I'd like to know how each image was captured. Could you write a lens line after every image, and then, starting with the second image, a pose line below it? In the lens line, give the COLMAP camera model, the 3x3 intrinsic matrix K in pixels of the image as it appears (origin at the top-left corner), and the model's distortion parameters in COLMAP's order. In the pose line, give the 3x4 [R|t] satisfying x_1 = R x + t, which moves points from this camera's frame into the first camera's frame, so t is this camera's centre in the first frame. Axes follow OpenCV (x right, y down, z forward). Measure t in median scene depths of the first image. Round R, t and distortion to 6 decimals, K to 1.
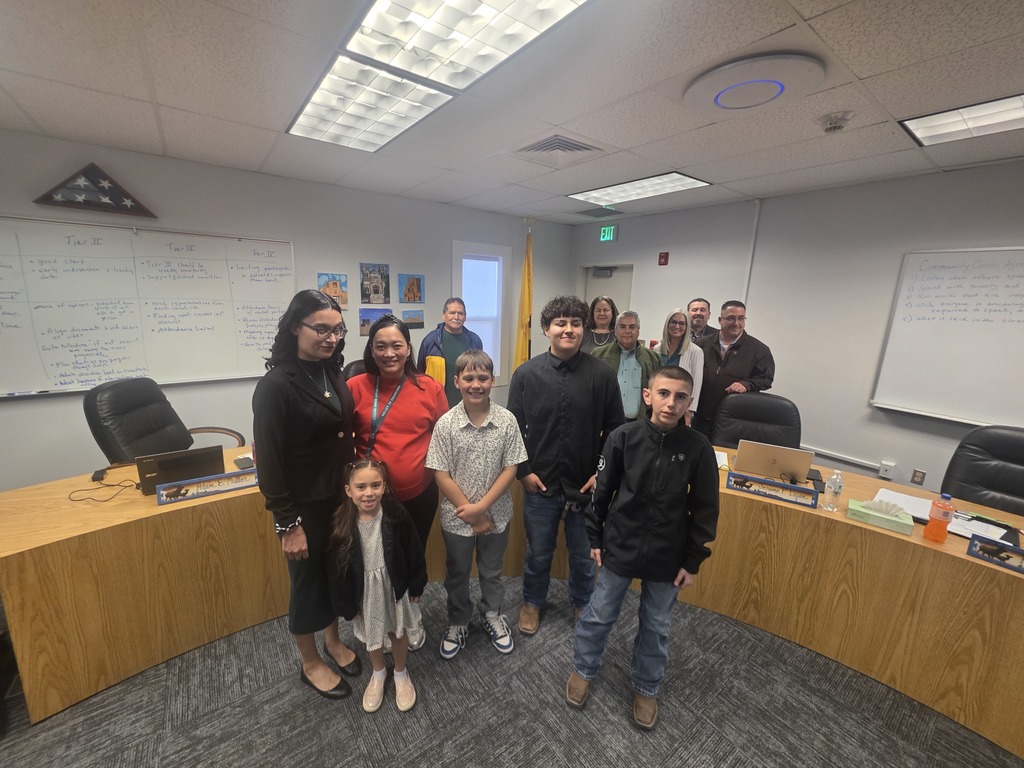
lens RADIAL K [[410.4, 0, 508.5], [0, 410.4, 379.9], [0, 0, 1]] dist [-0.002396, 0.002175]
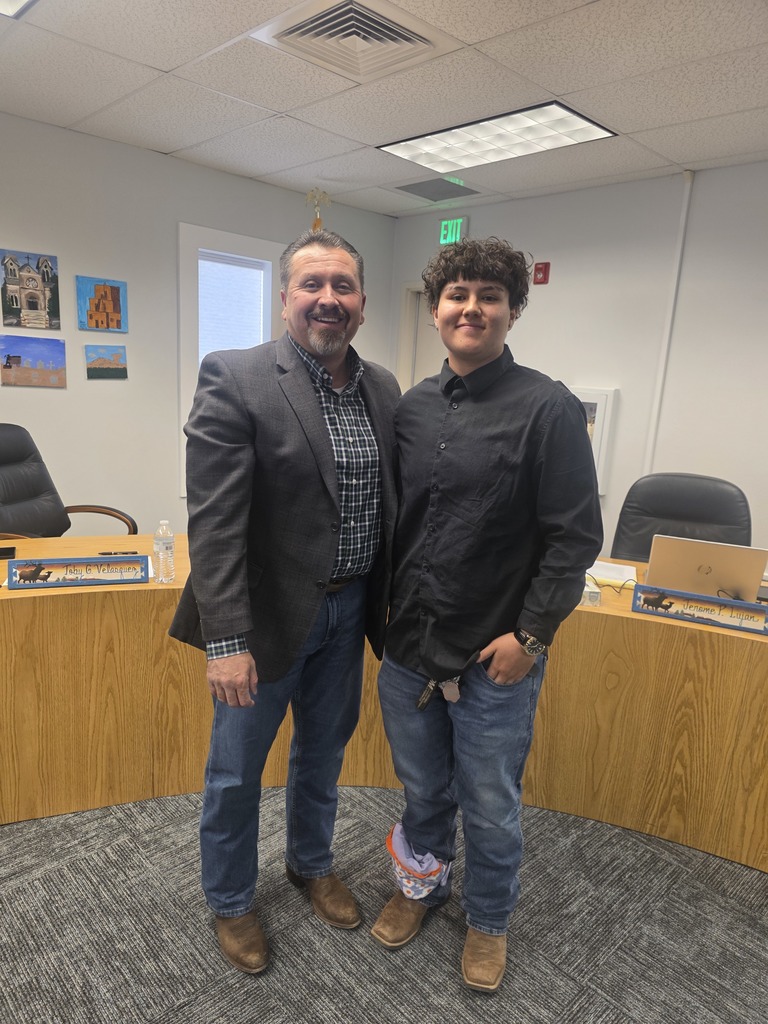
lens RADIAL K [[689.2, 0, 387.0], [0, 689.2, 515.0], [0, 0, 1]] dist [0.032866, -0.026211]
pose [[0.991851, -0.000467, 0.127402, 0.058308], [0.000652, 0.999999, -0.001408, 0.144180], [-0.127402, 0.001479, 0.991850, 0.055790]]
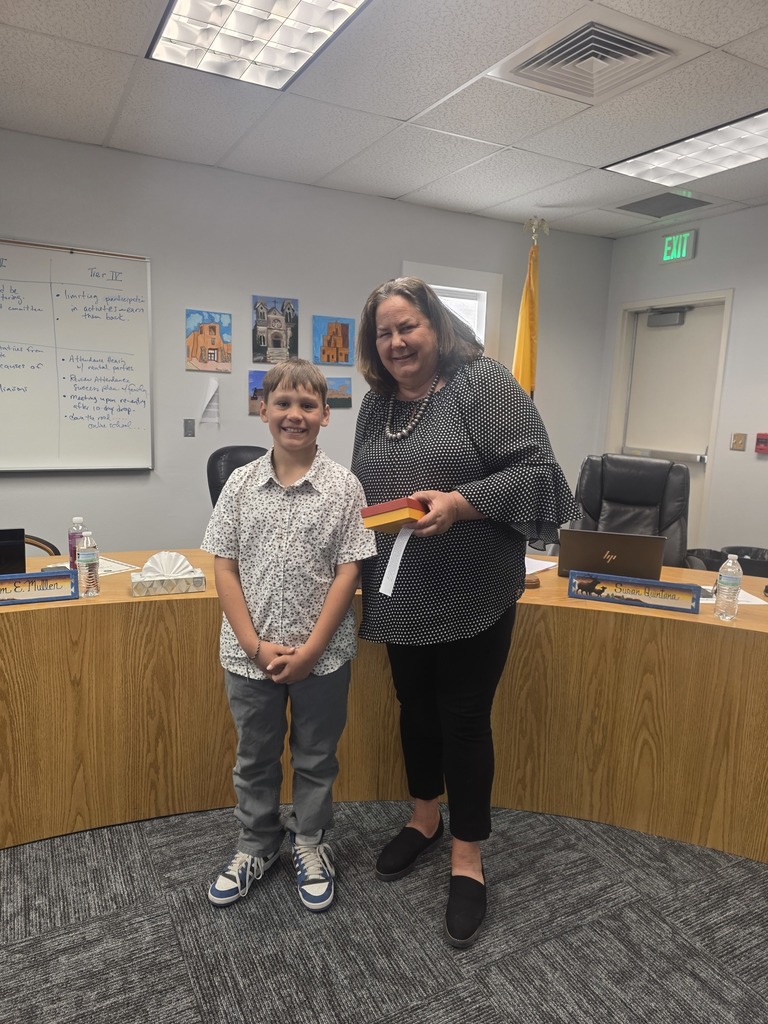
lens RADIAL K [[688.3, 0, 384.1], [0, 688.3, 509.3], [0, 0, 1]] dist [0.045723, -0.037123]
pose [[0.988231, 0.025901, -0.150760, -0.005385], [-0.034158, 0.998040, -0.052441, 0.177651], [0.149106, 0.056974, 0.987178, 0.047358]]
